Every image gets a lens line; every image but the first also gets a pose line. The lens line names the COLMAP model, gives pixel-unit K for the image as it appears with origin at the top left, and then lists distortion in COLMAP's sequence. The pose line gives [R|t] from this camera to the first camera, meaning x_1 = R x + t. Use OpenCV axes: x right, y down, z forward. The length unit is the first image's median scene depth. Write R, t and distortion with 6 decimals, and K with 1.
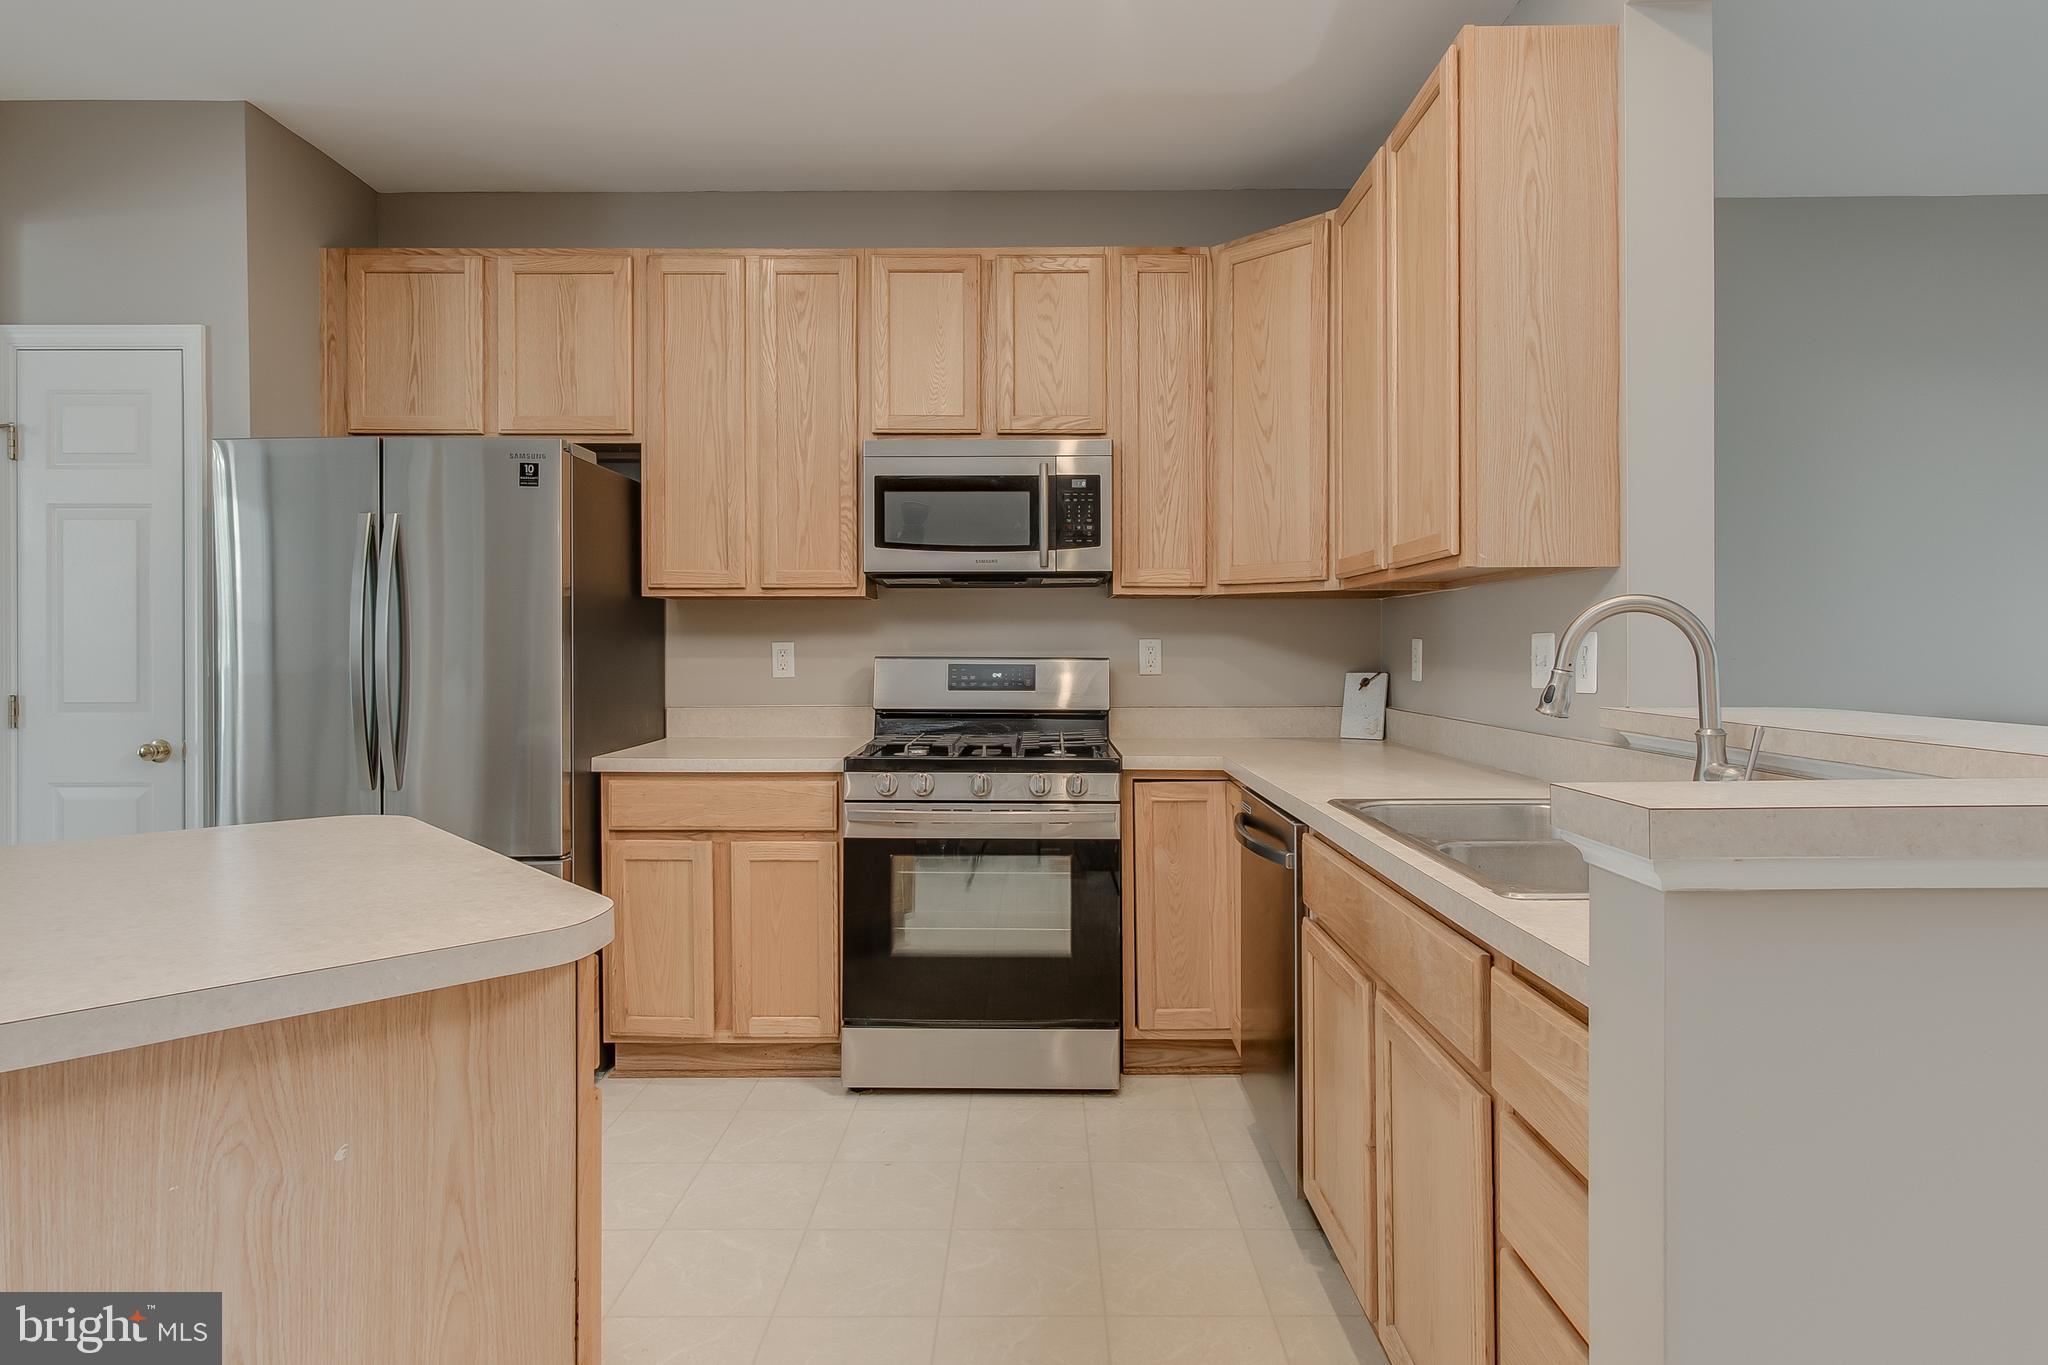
lens RADIAL K [[1096.1, 0, 1027.6], [0, 1096.1, 650.1], [0, 0, 1]] dist [0.000889, -0.000029]
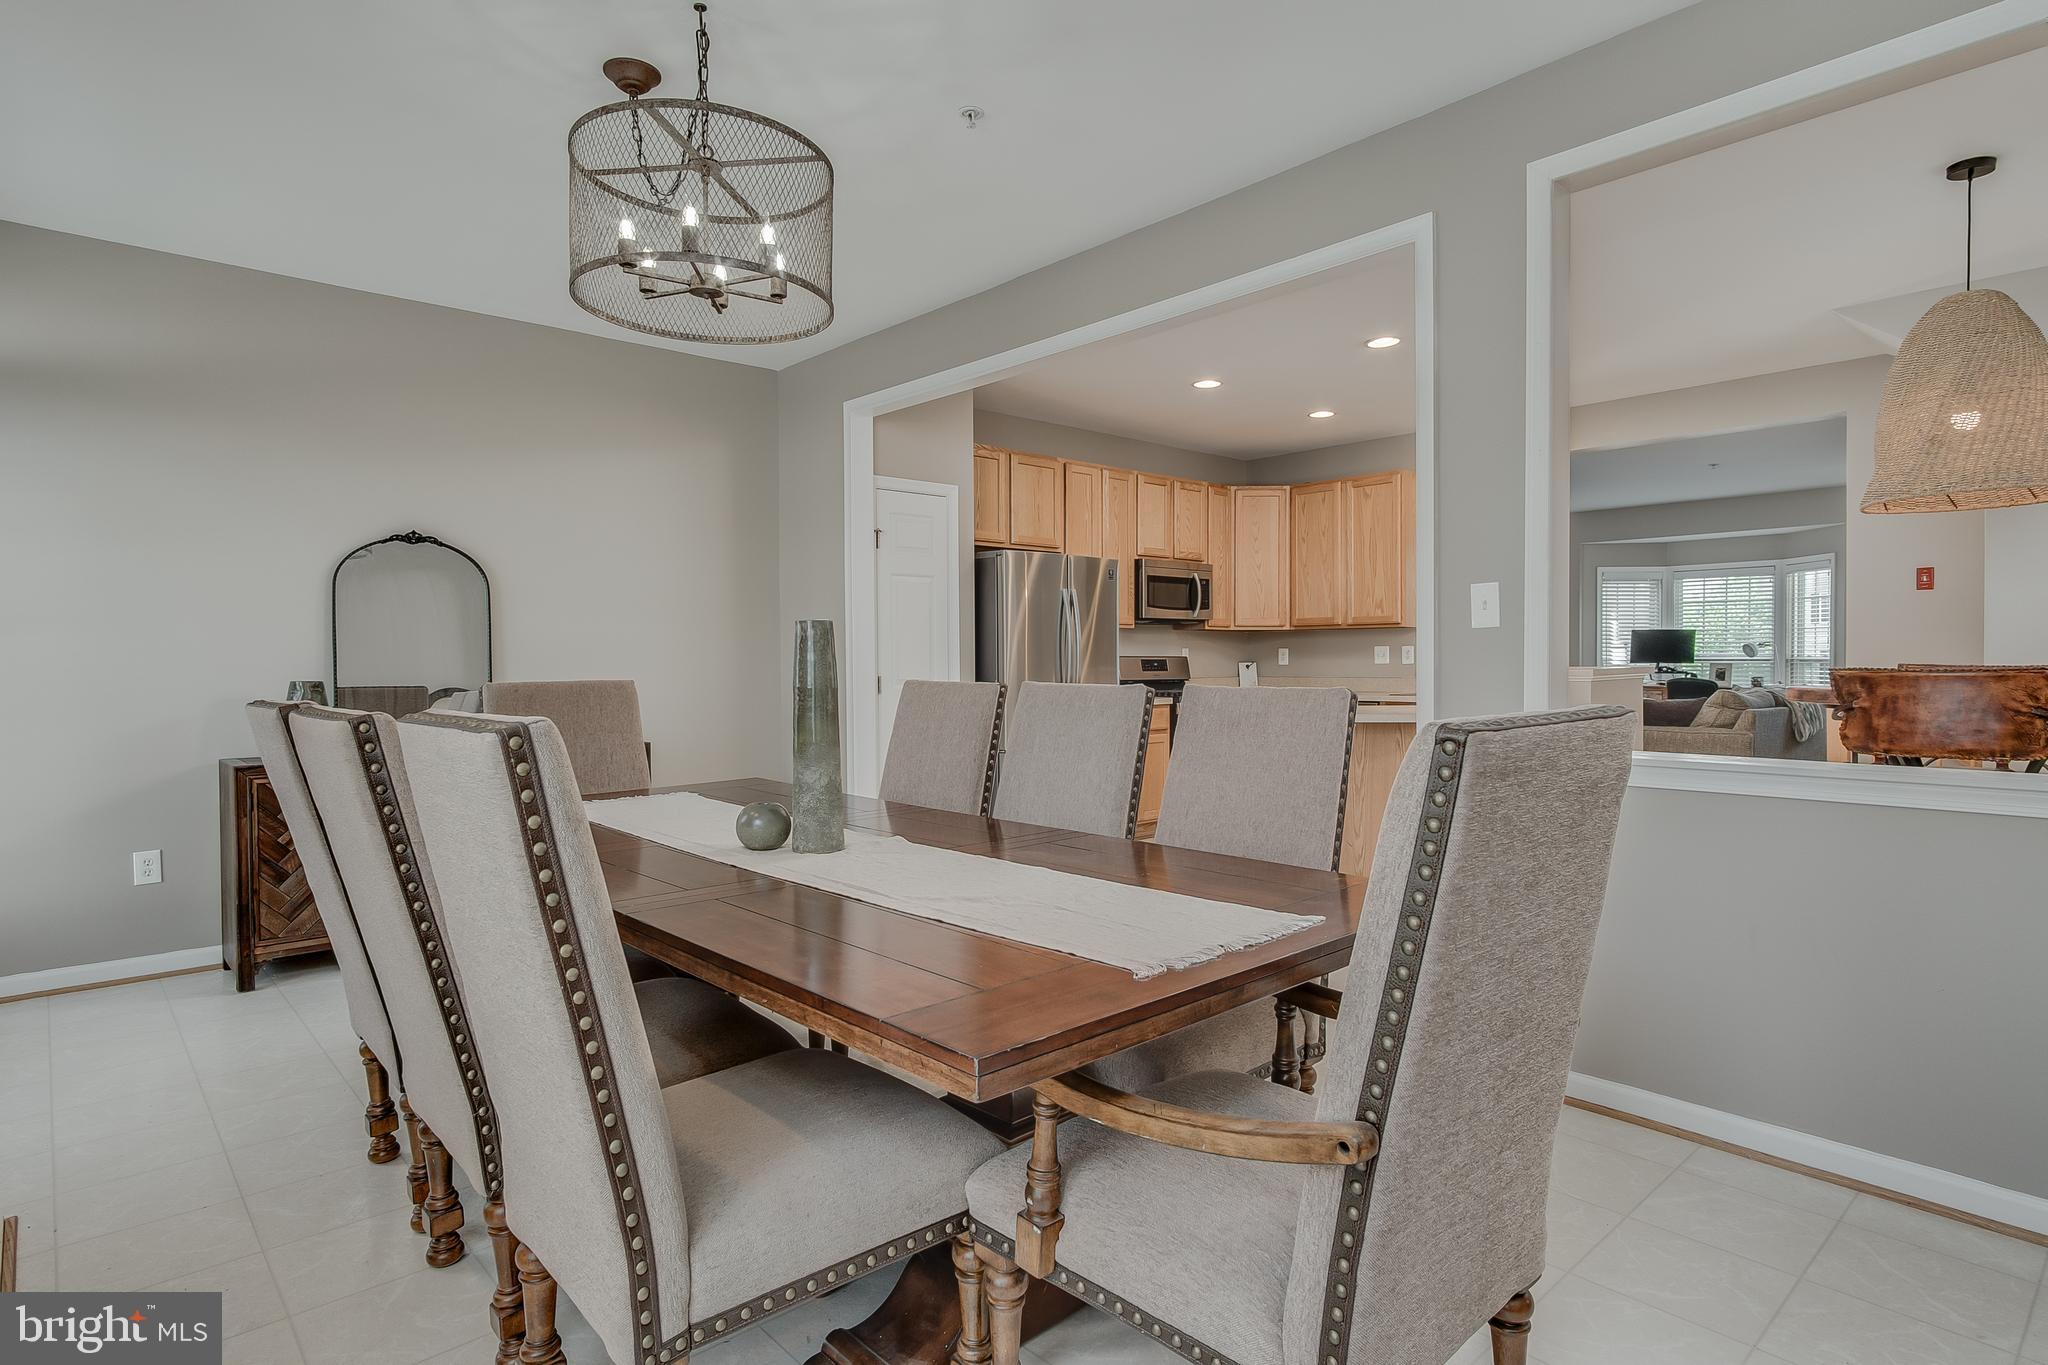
lens RADIAL K [[1096.1, 0, 1027.6], [0, 1096.1, 650.1], [0, 0, 1]] dist [0.000889, -0.000029]
pose [[0.753371, 0.005049, 0.657576, -1.762622], [-0.004977, 0.999986, -0.001977, 0.000450], [-0.657577, -0.001783, 0.753385, -0.517663]]
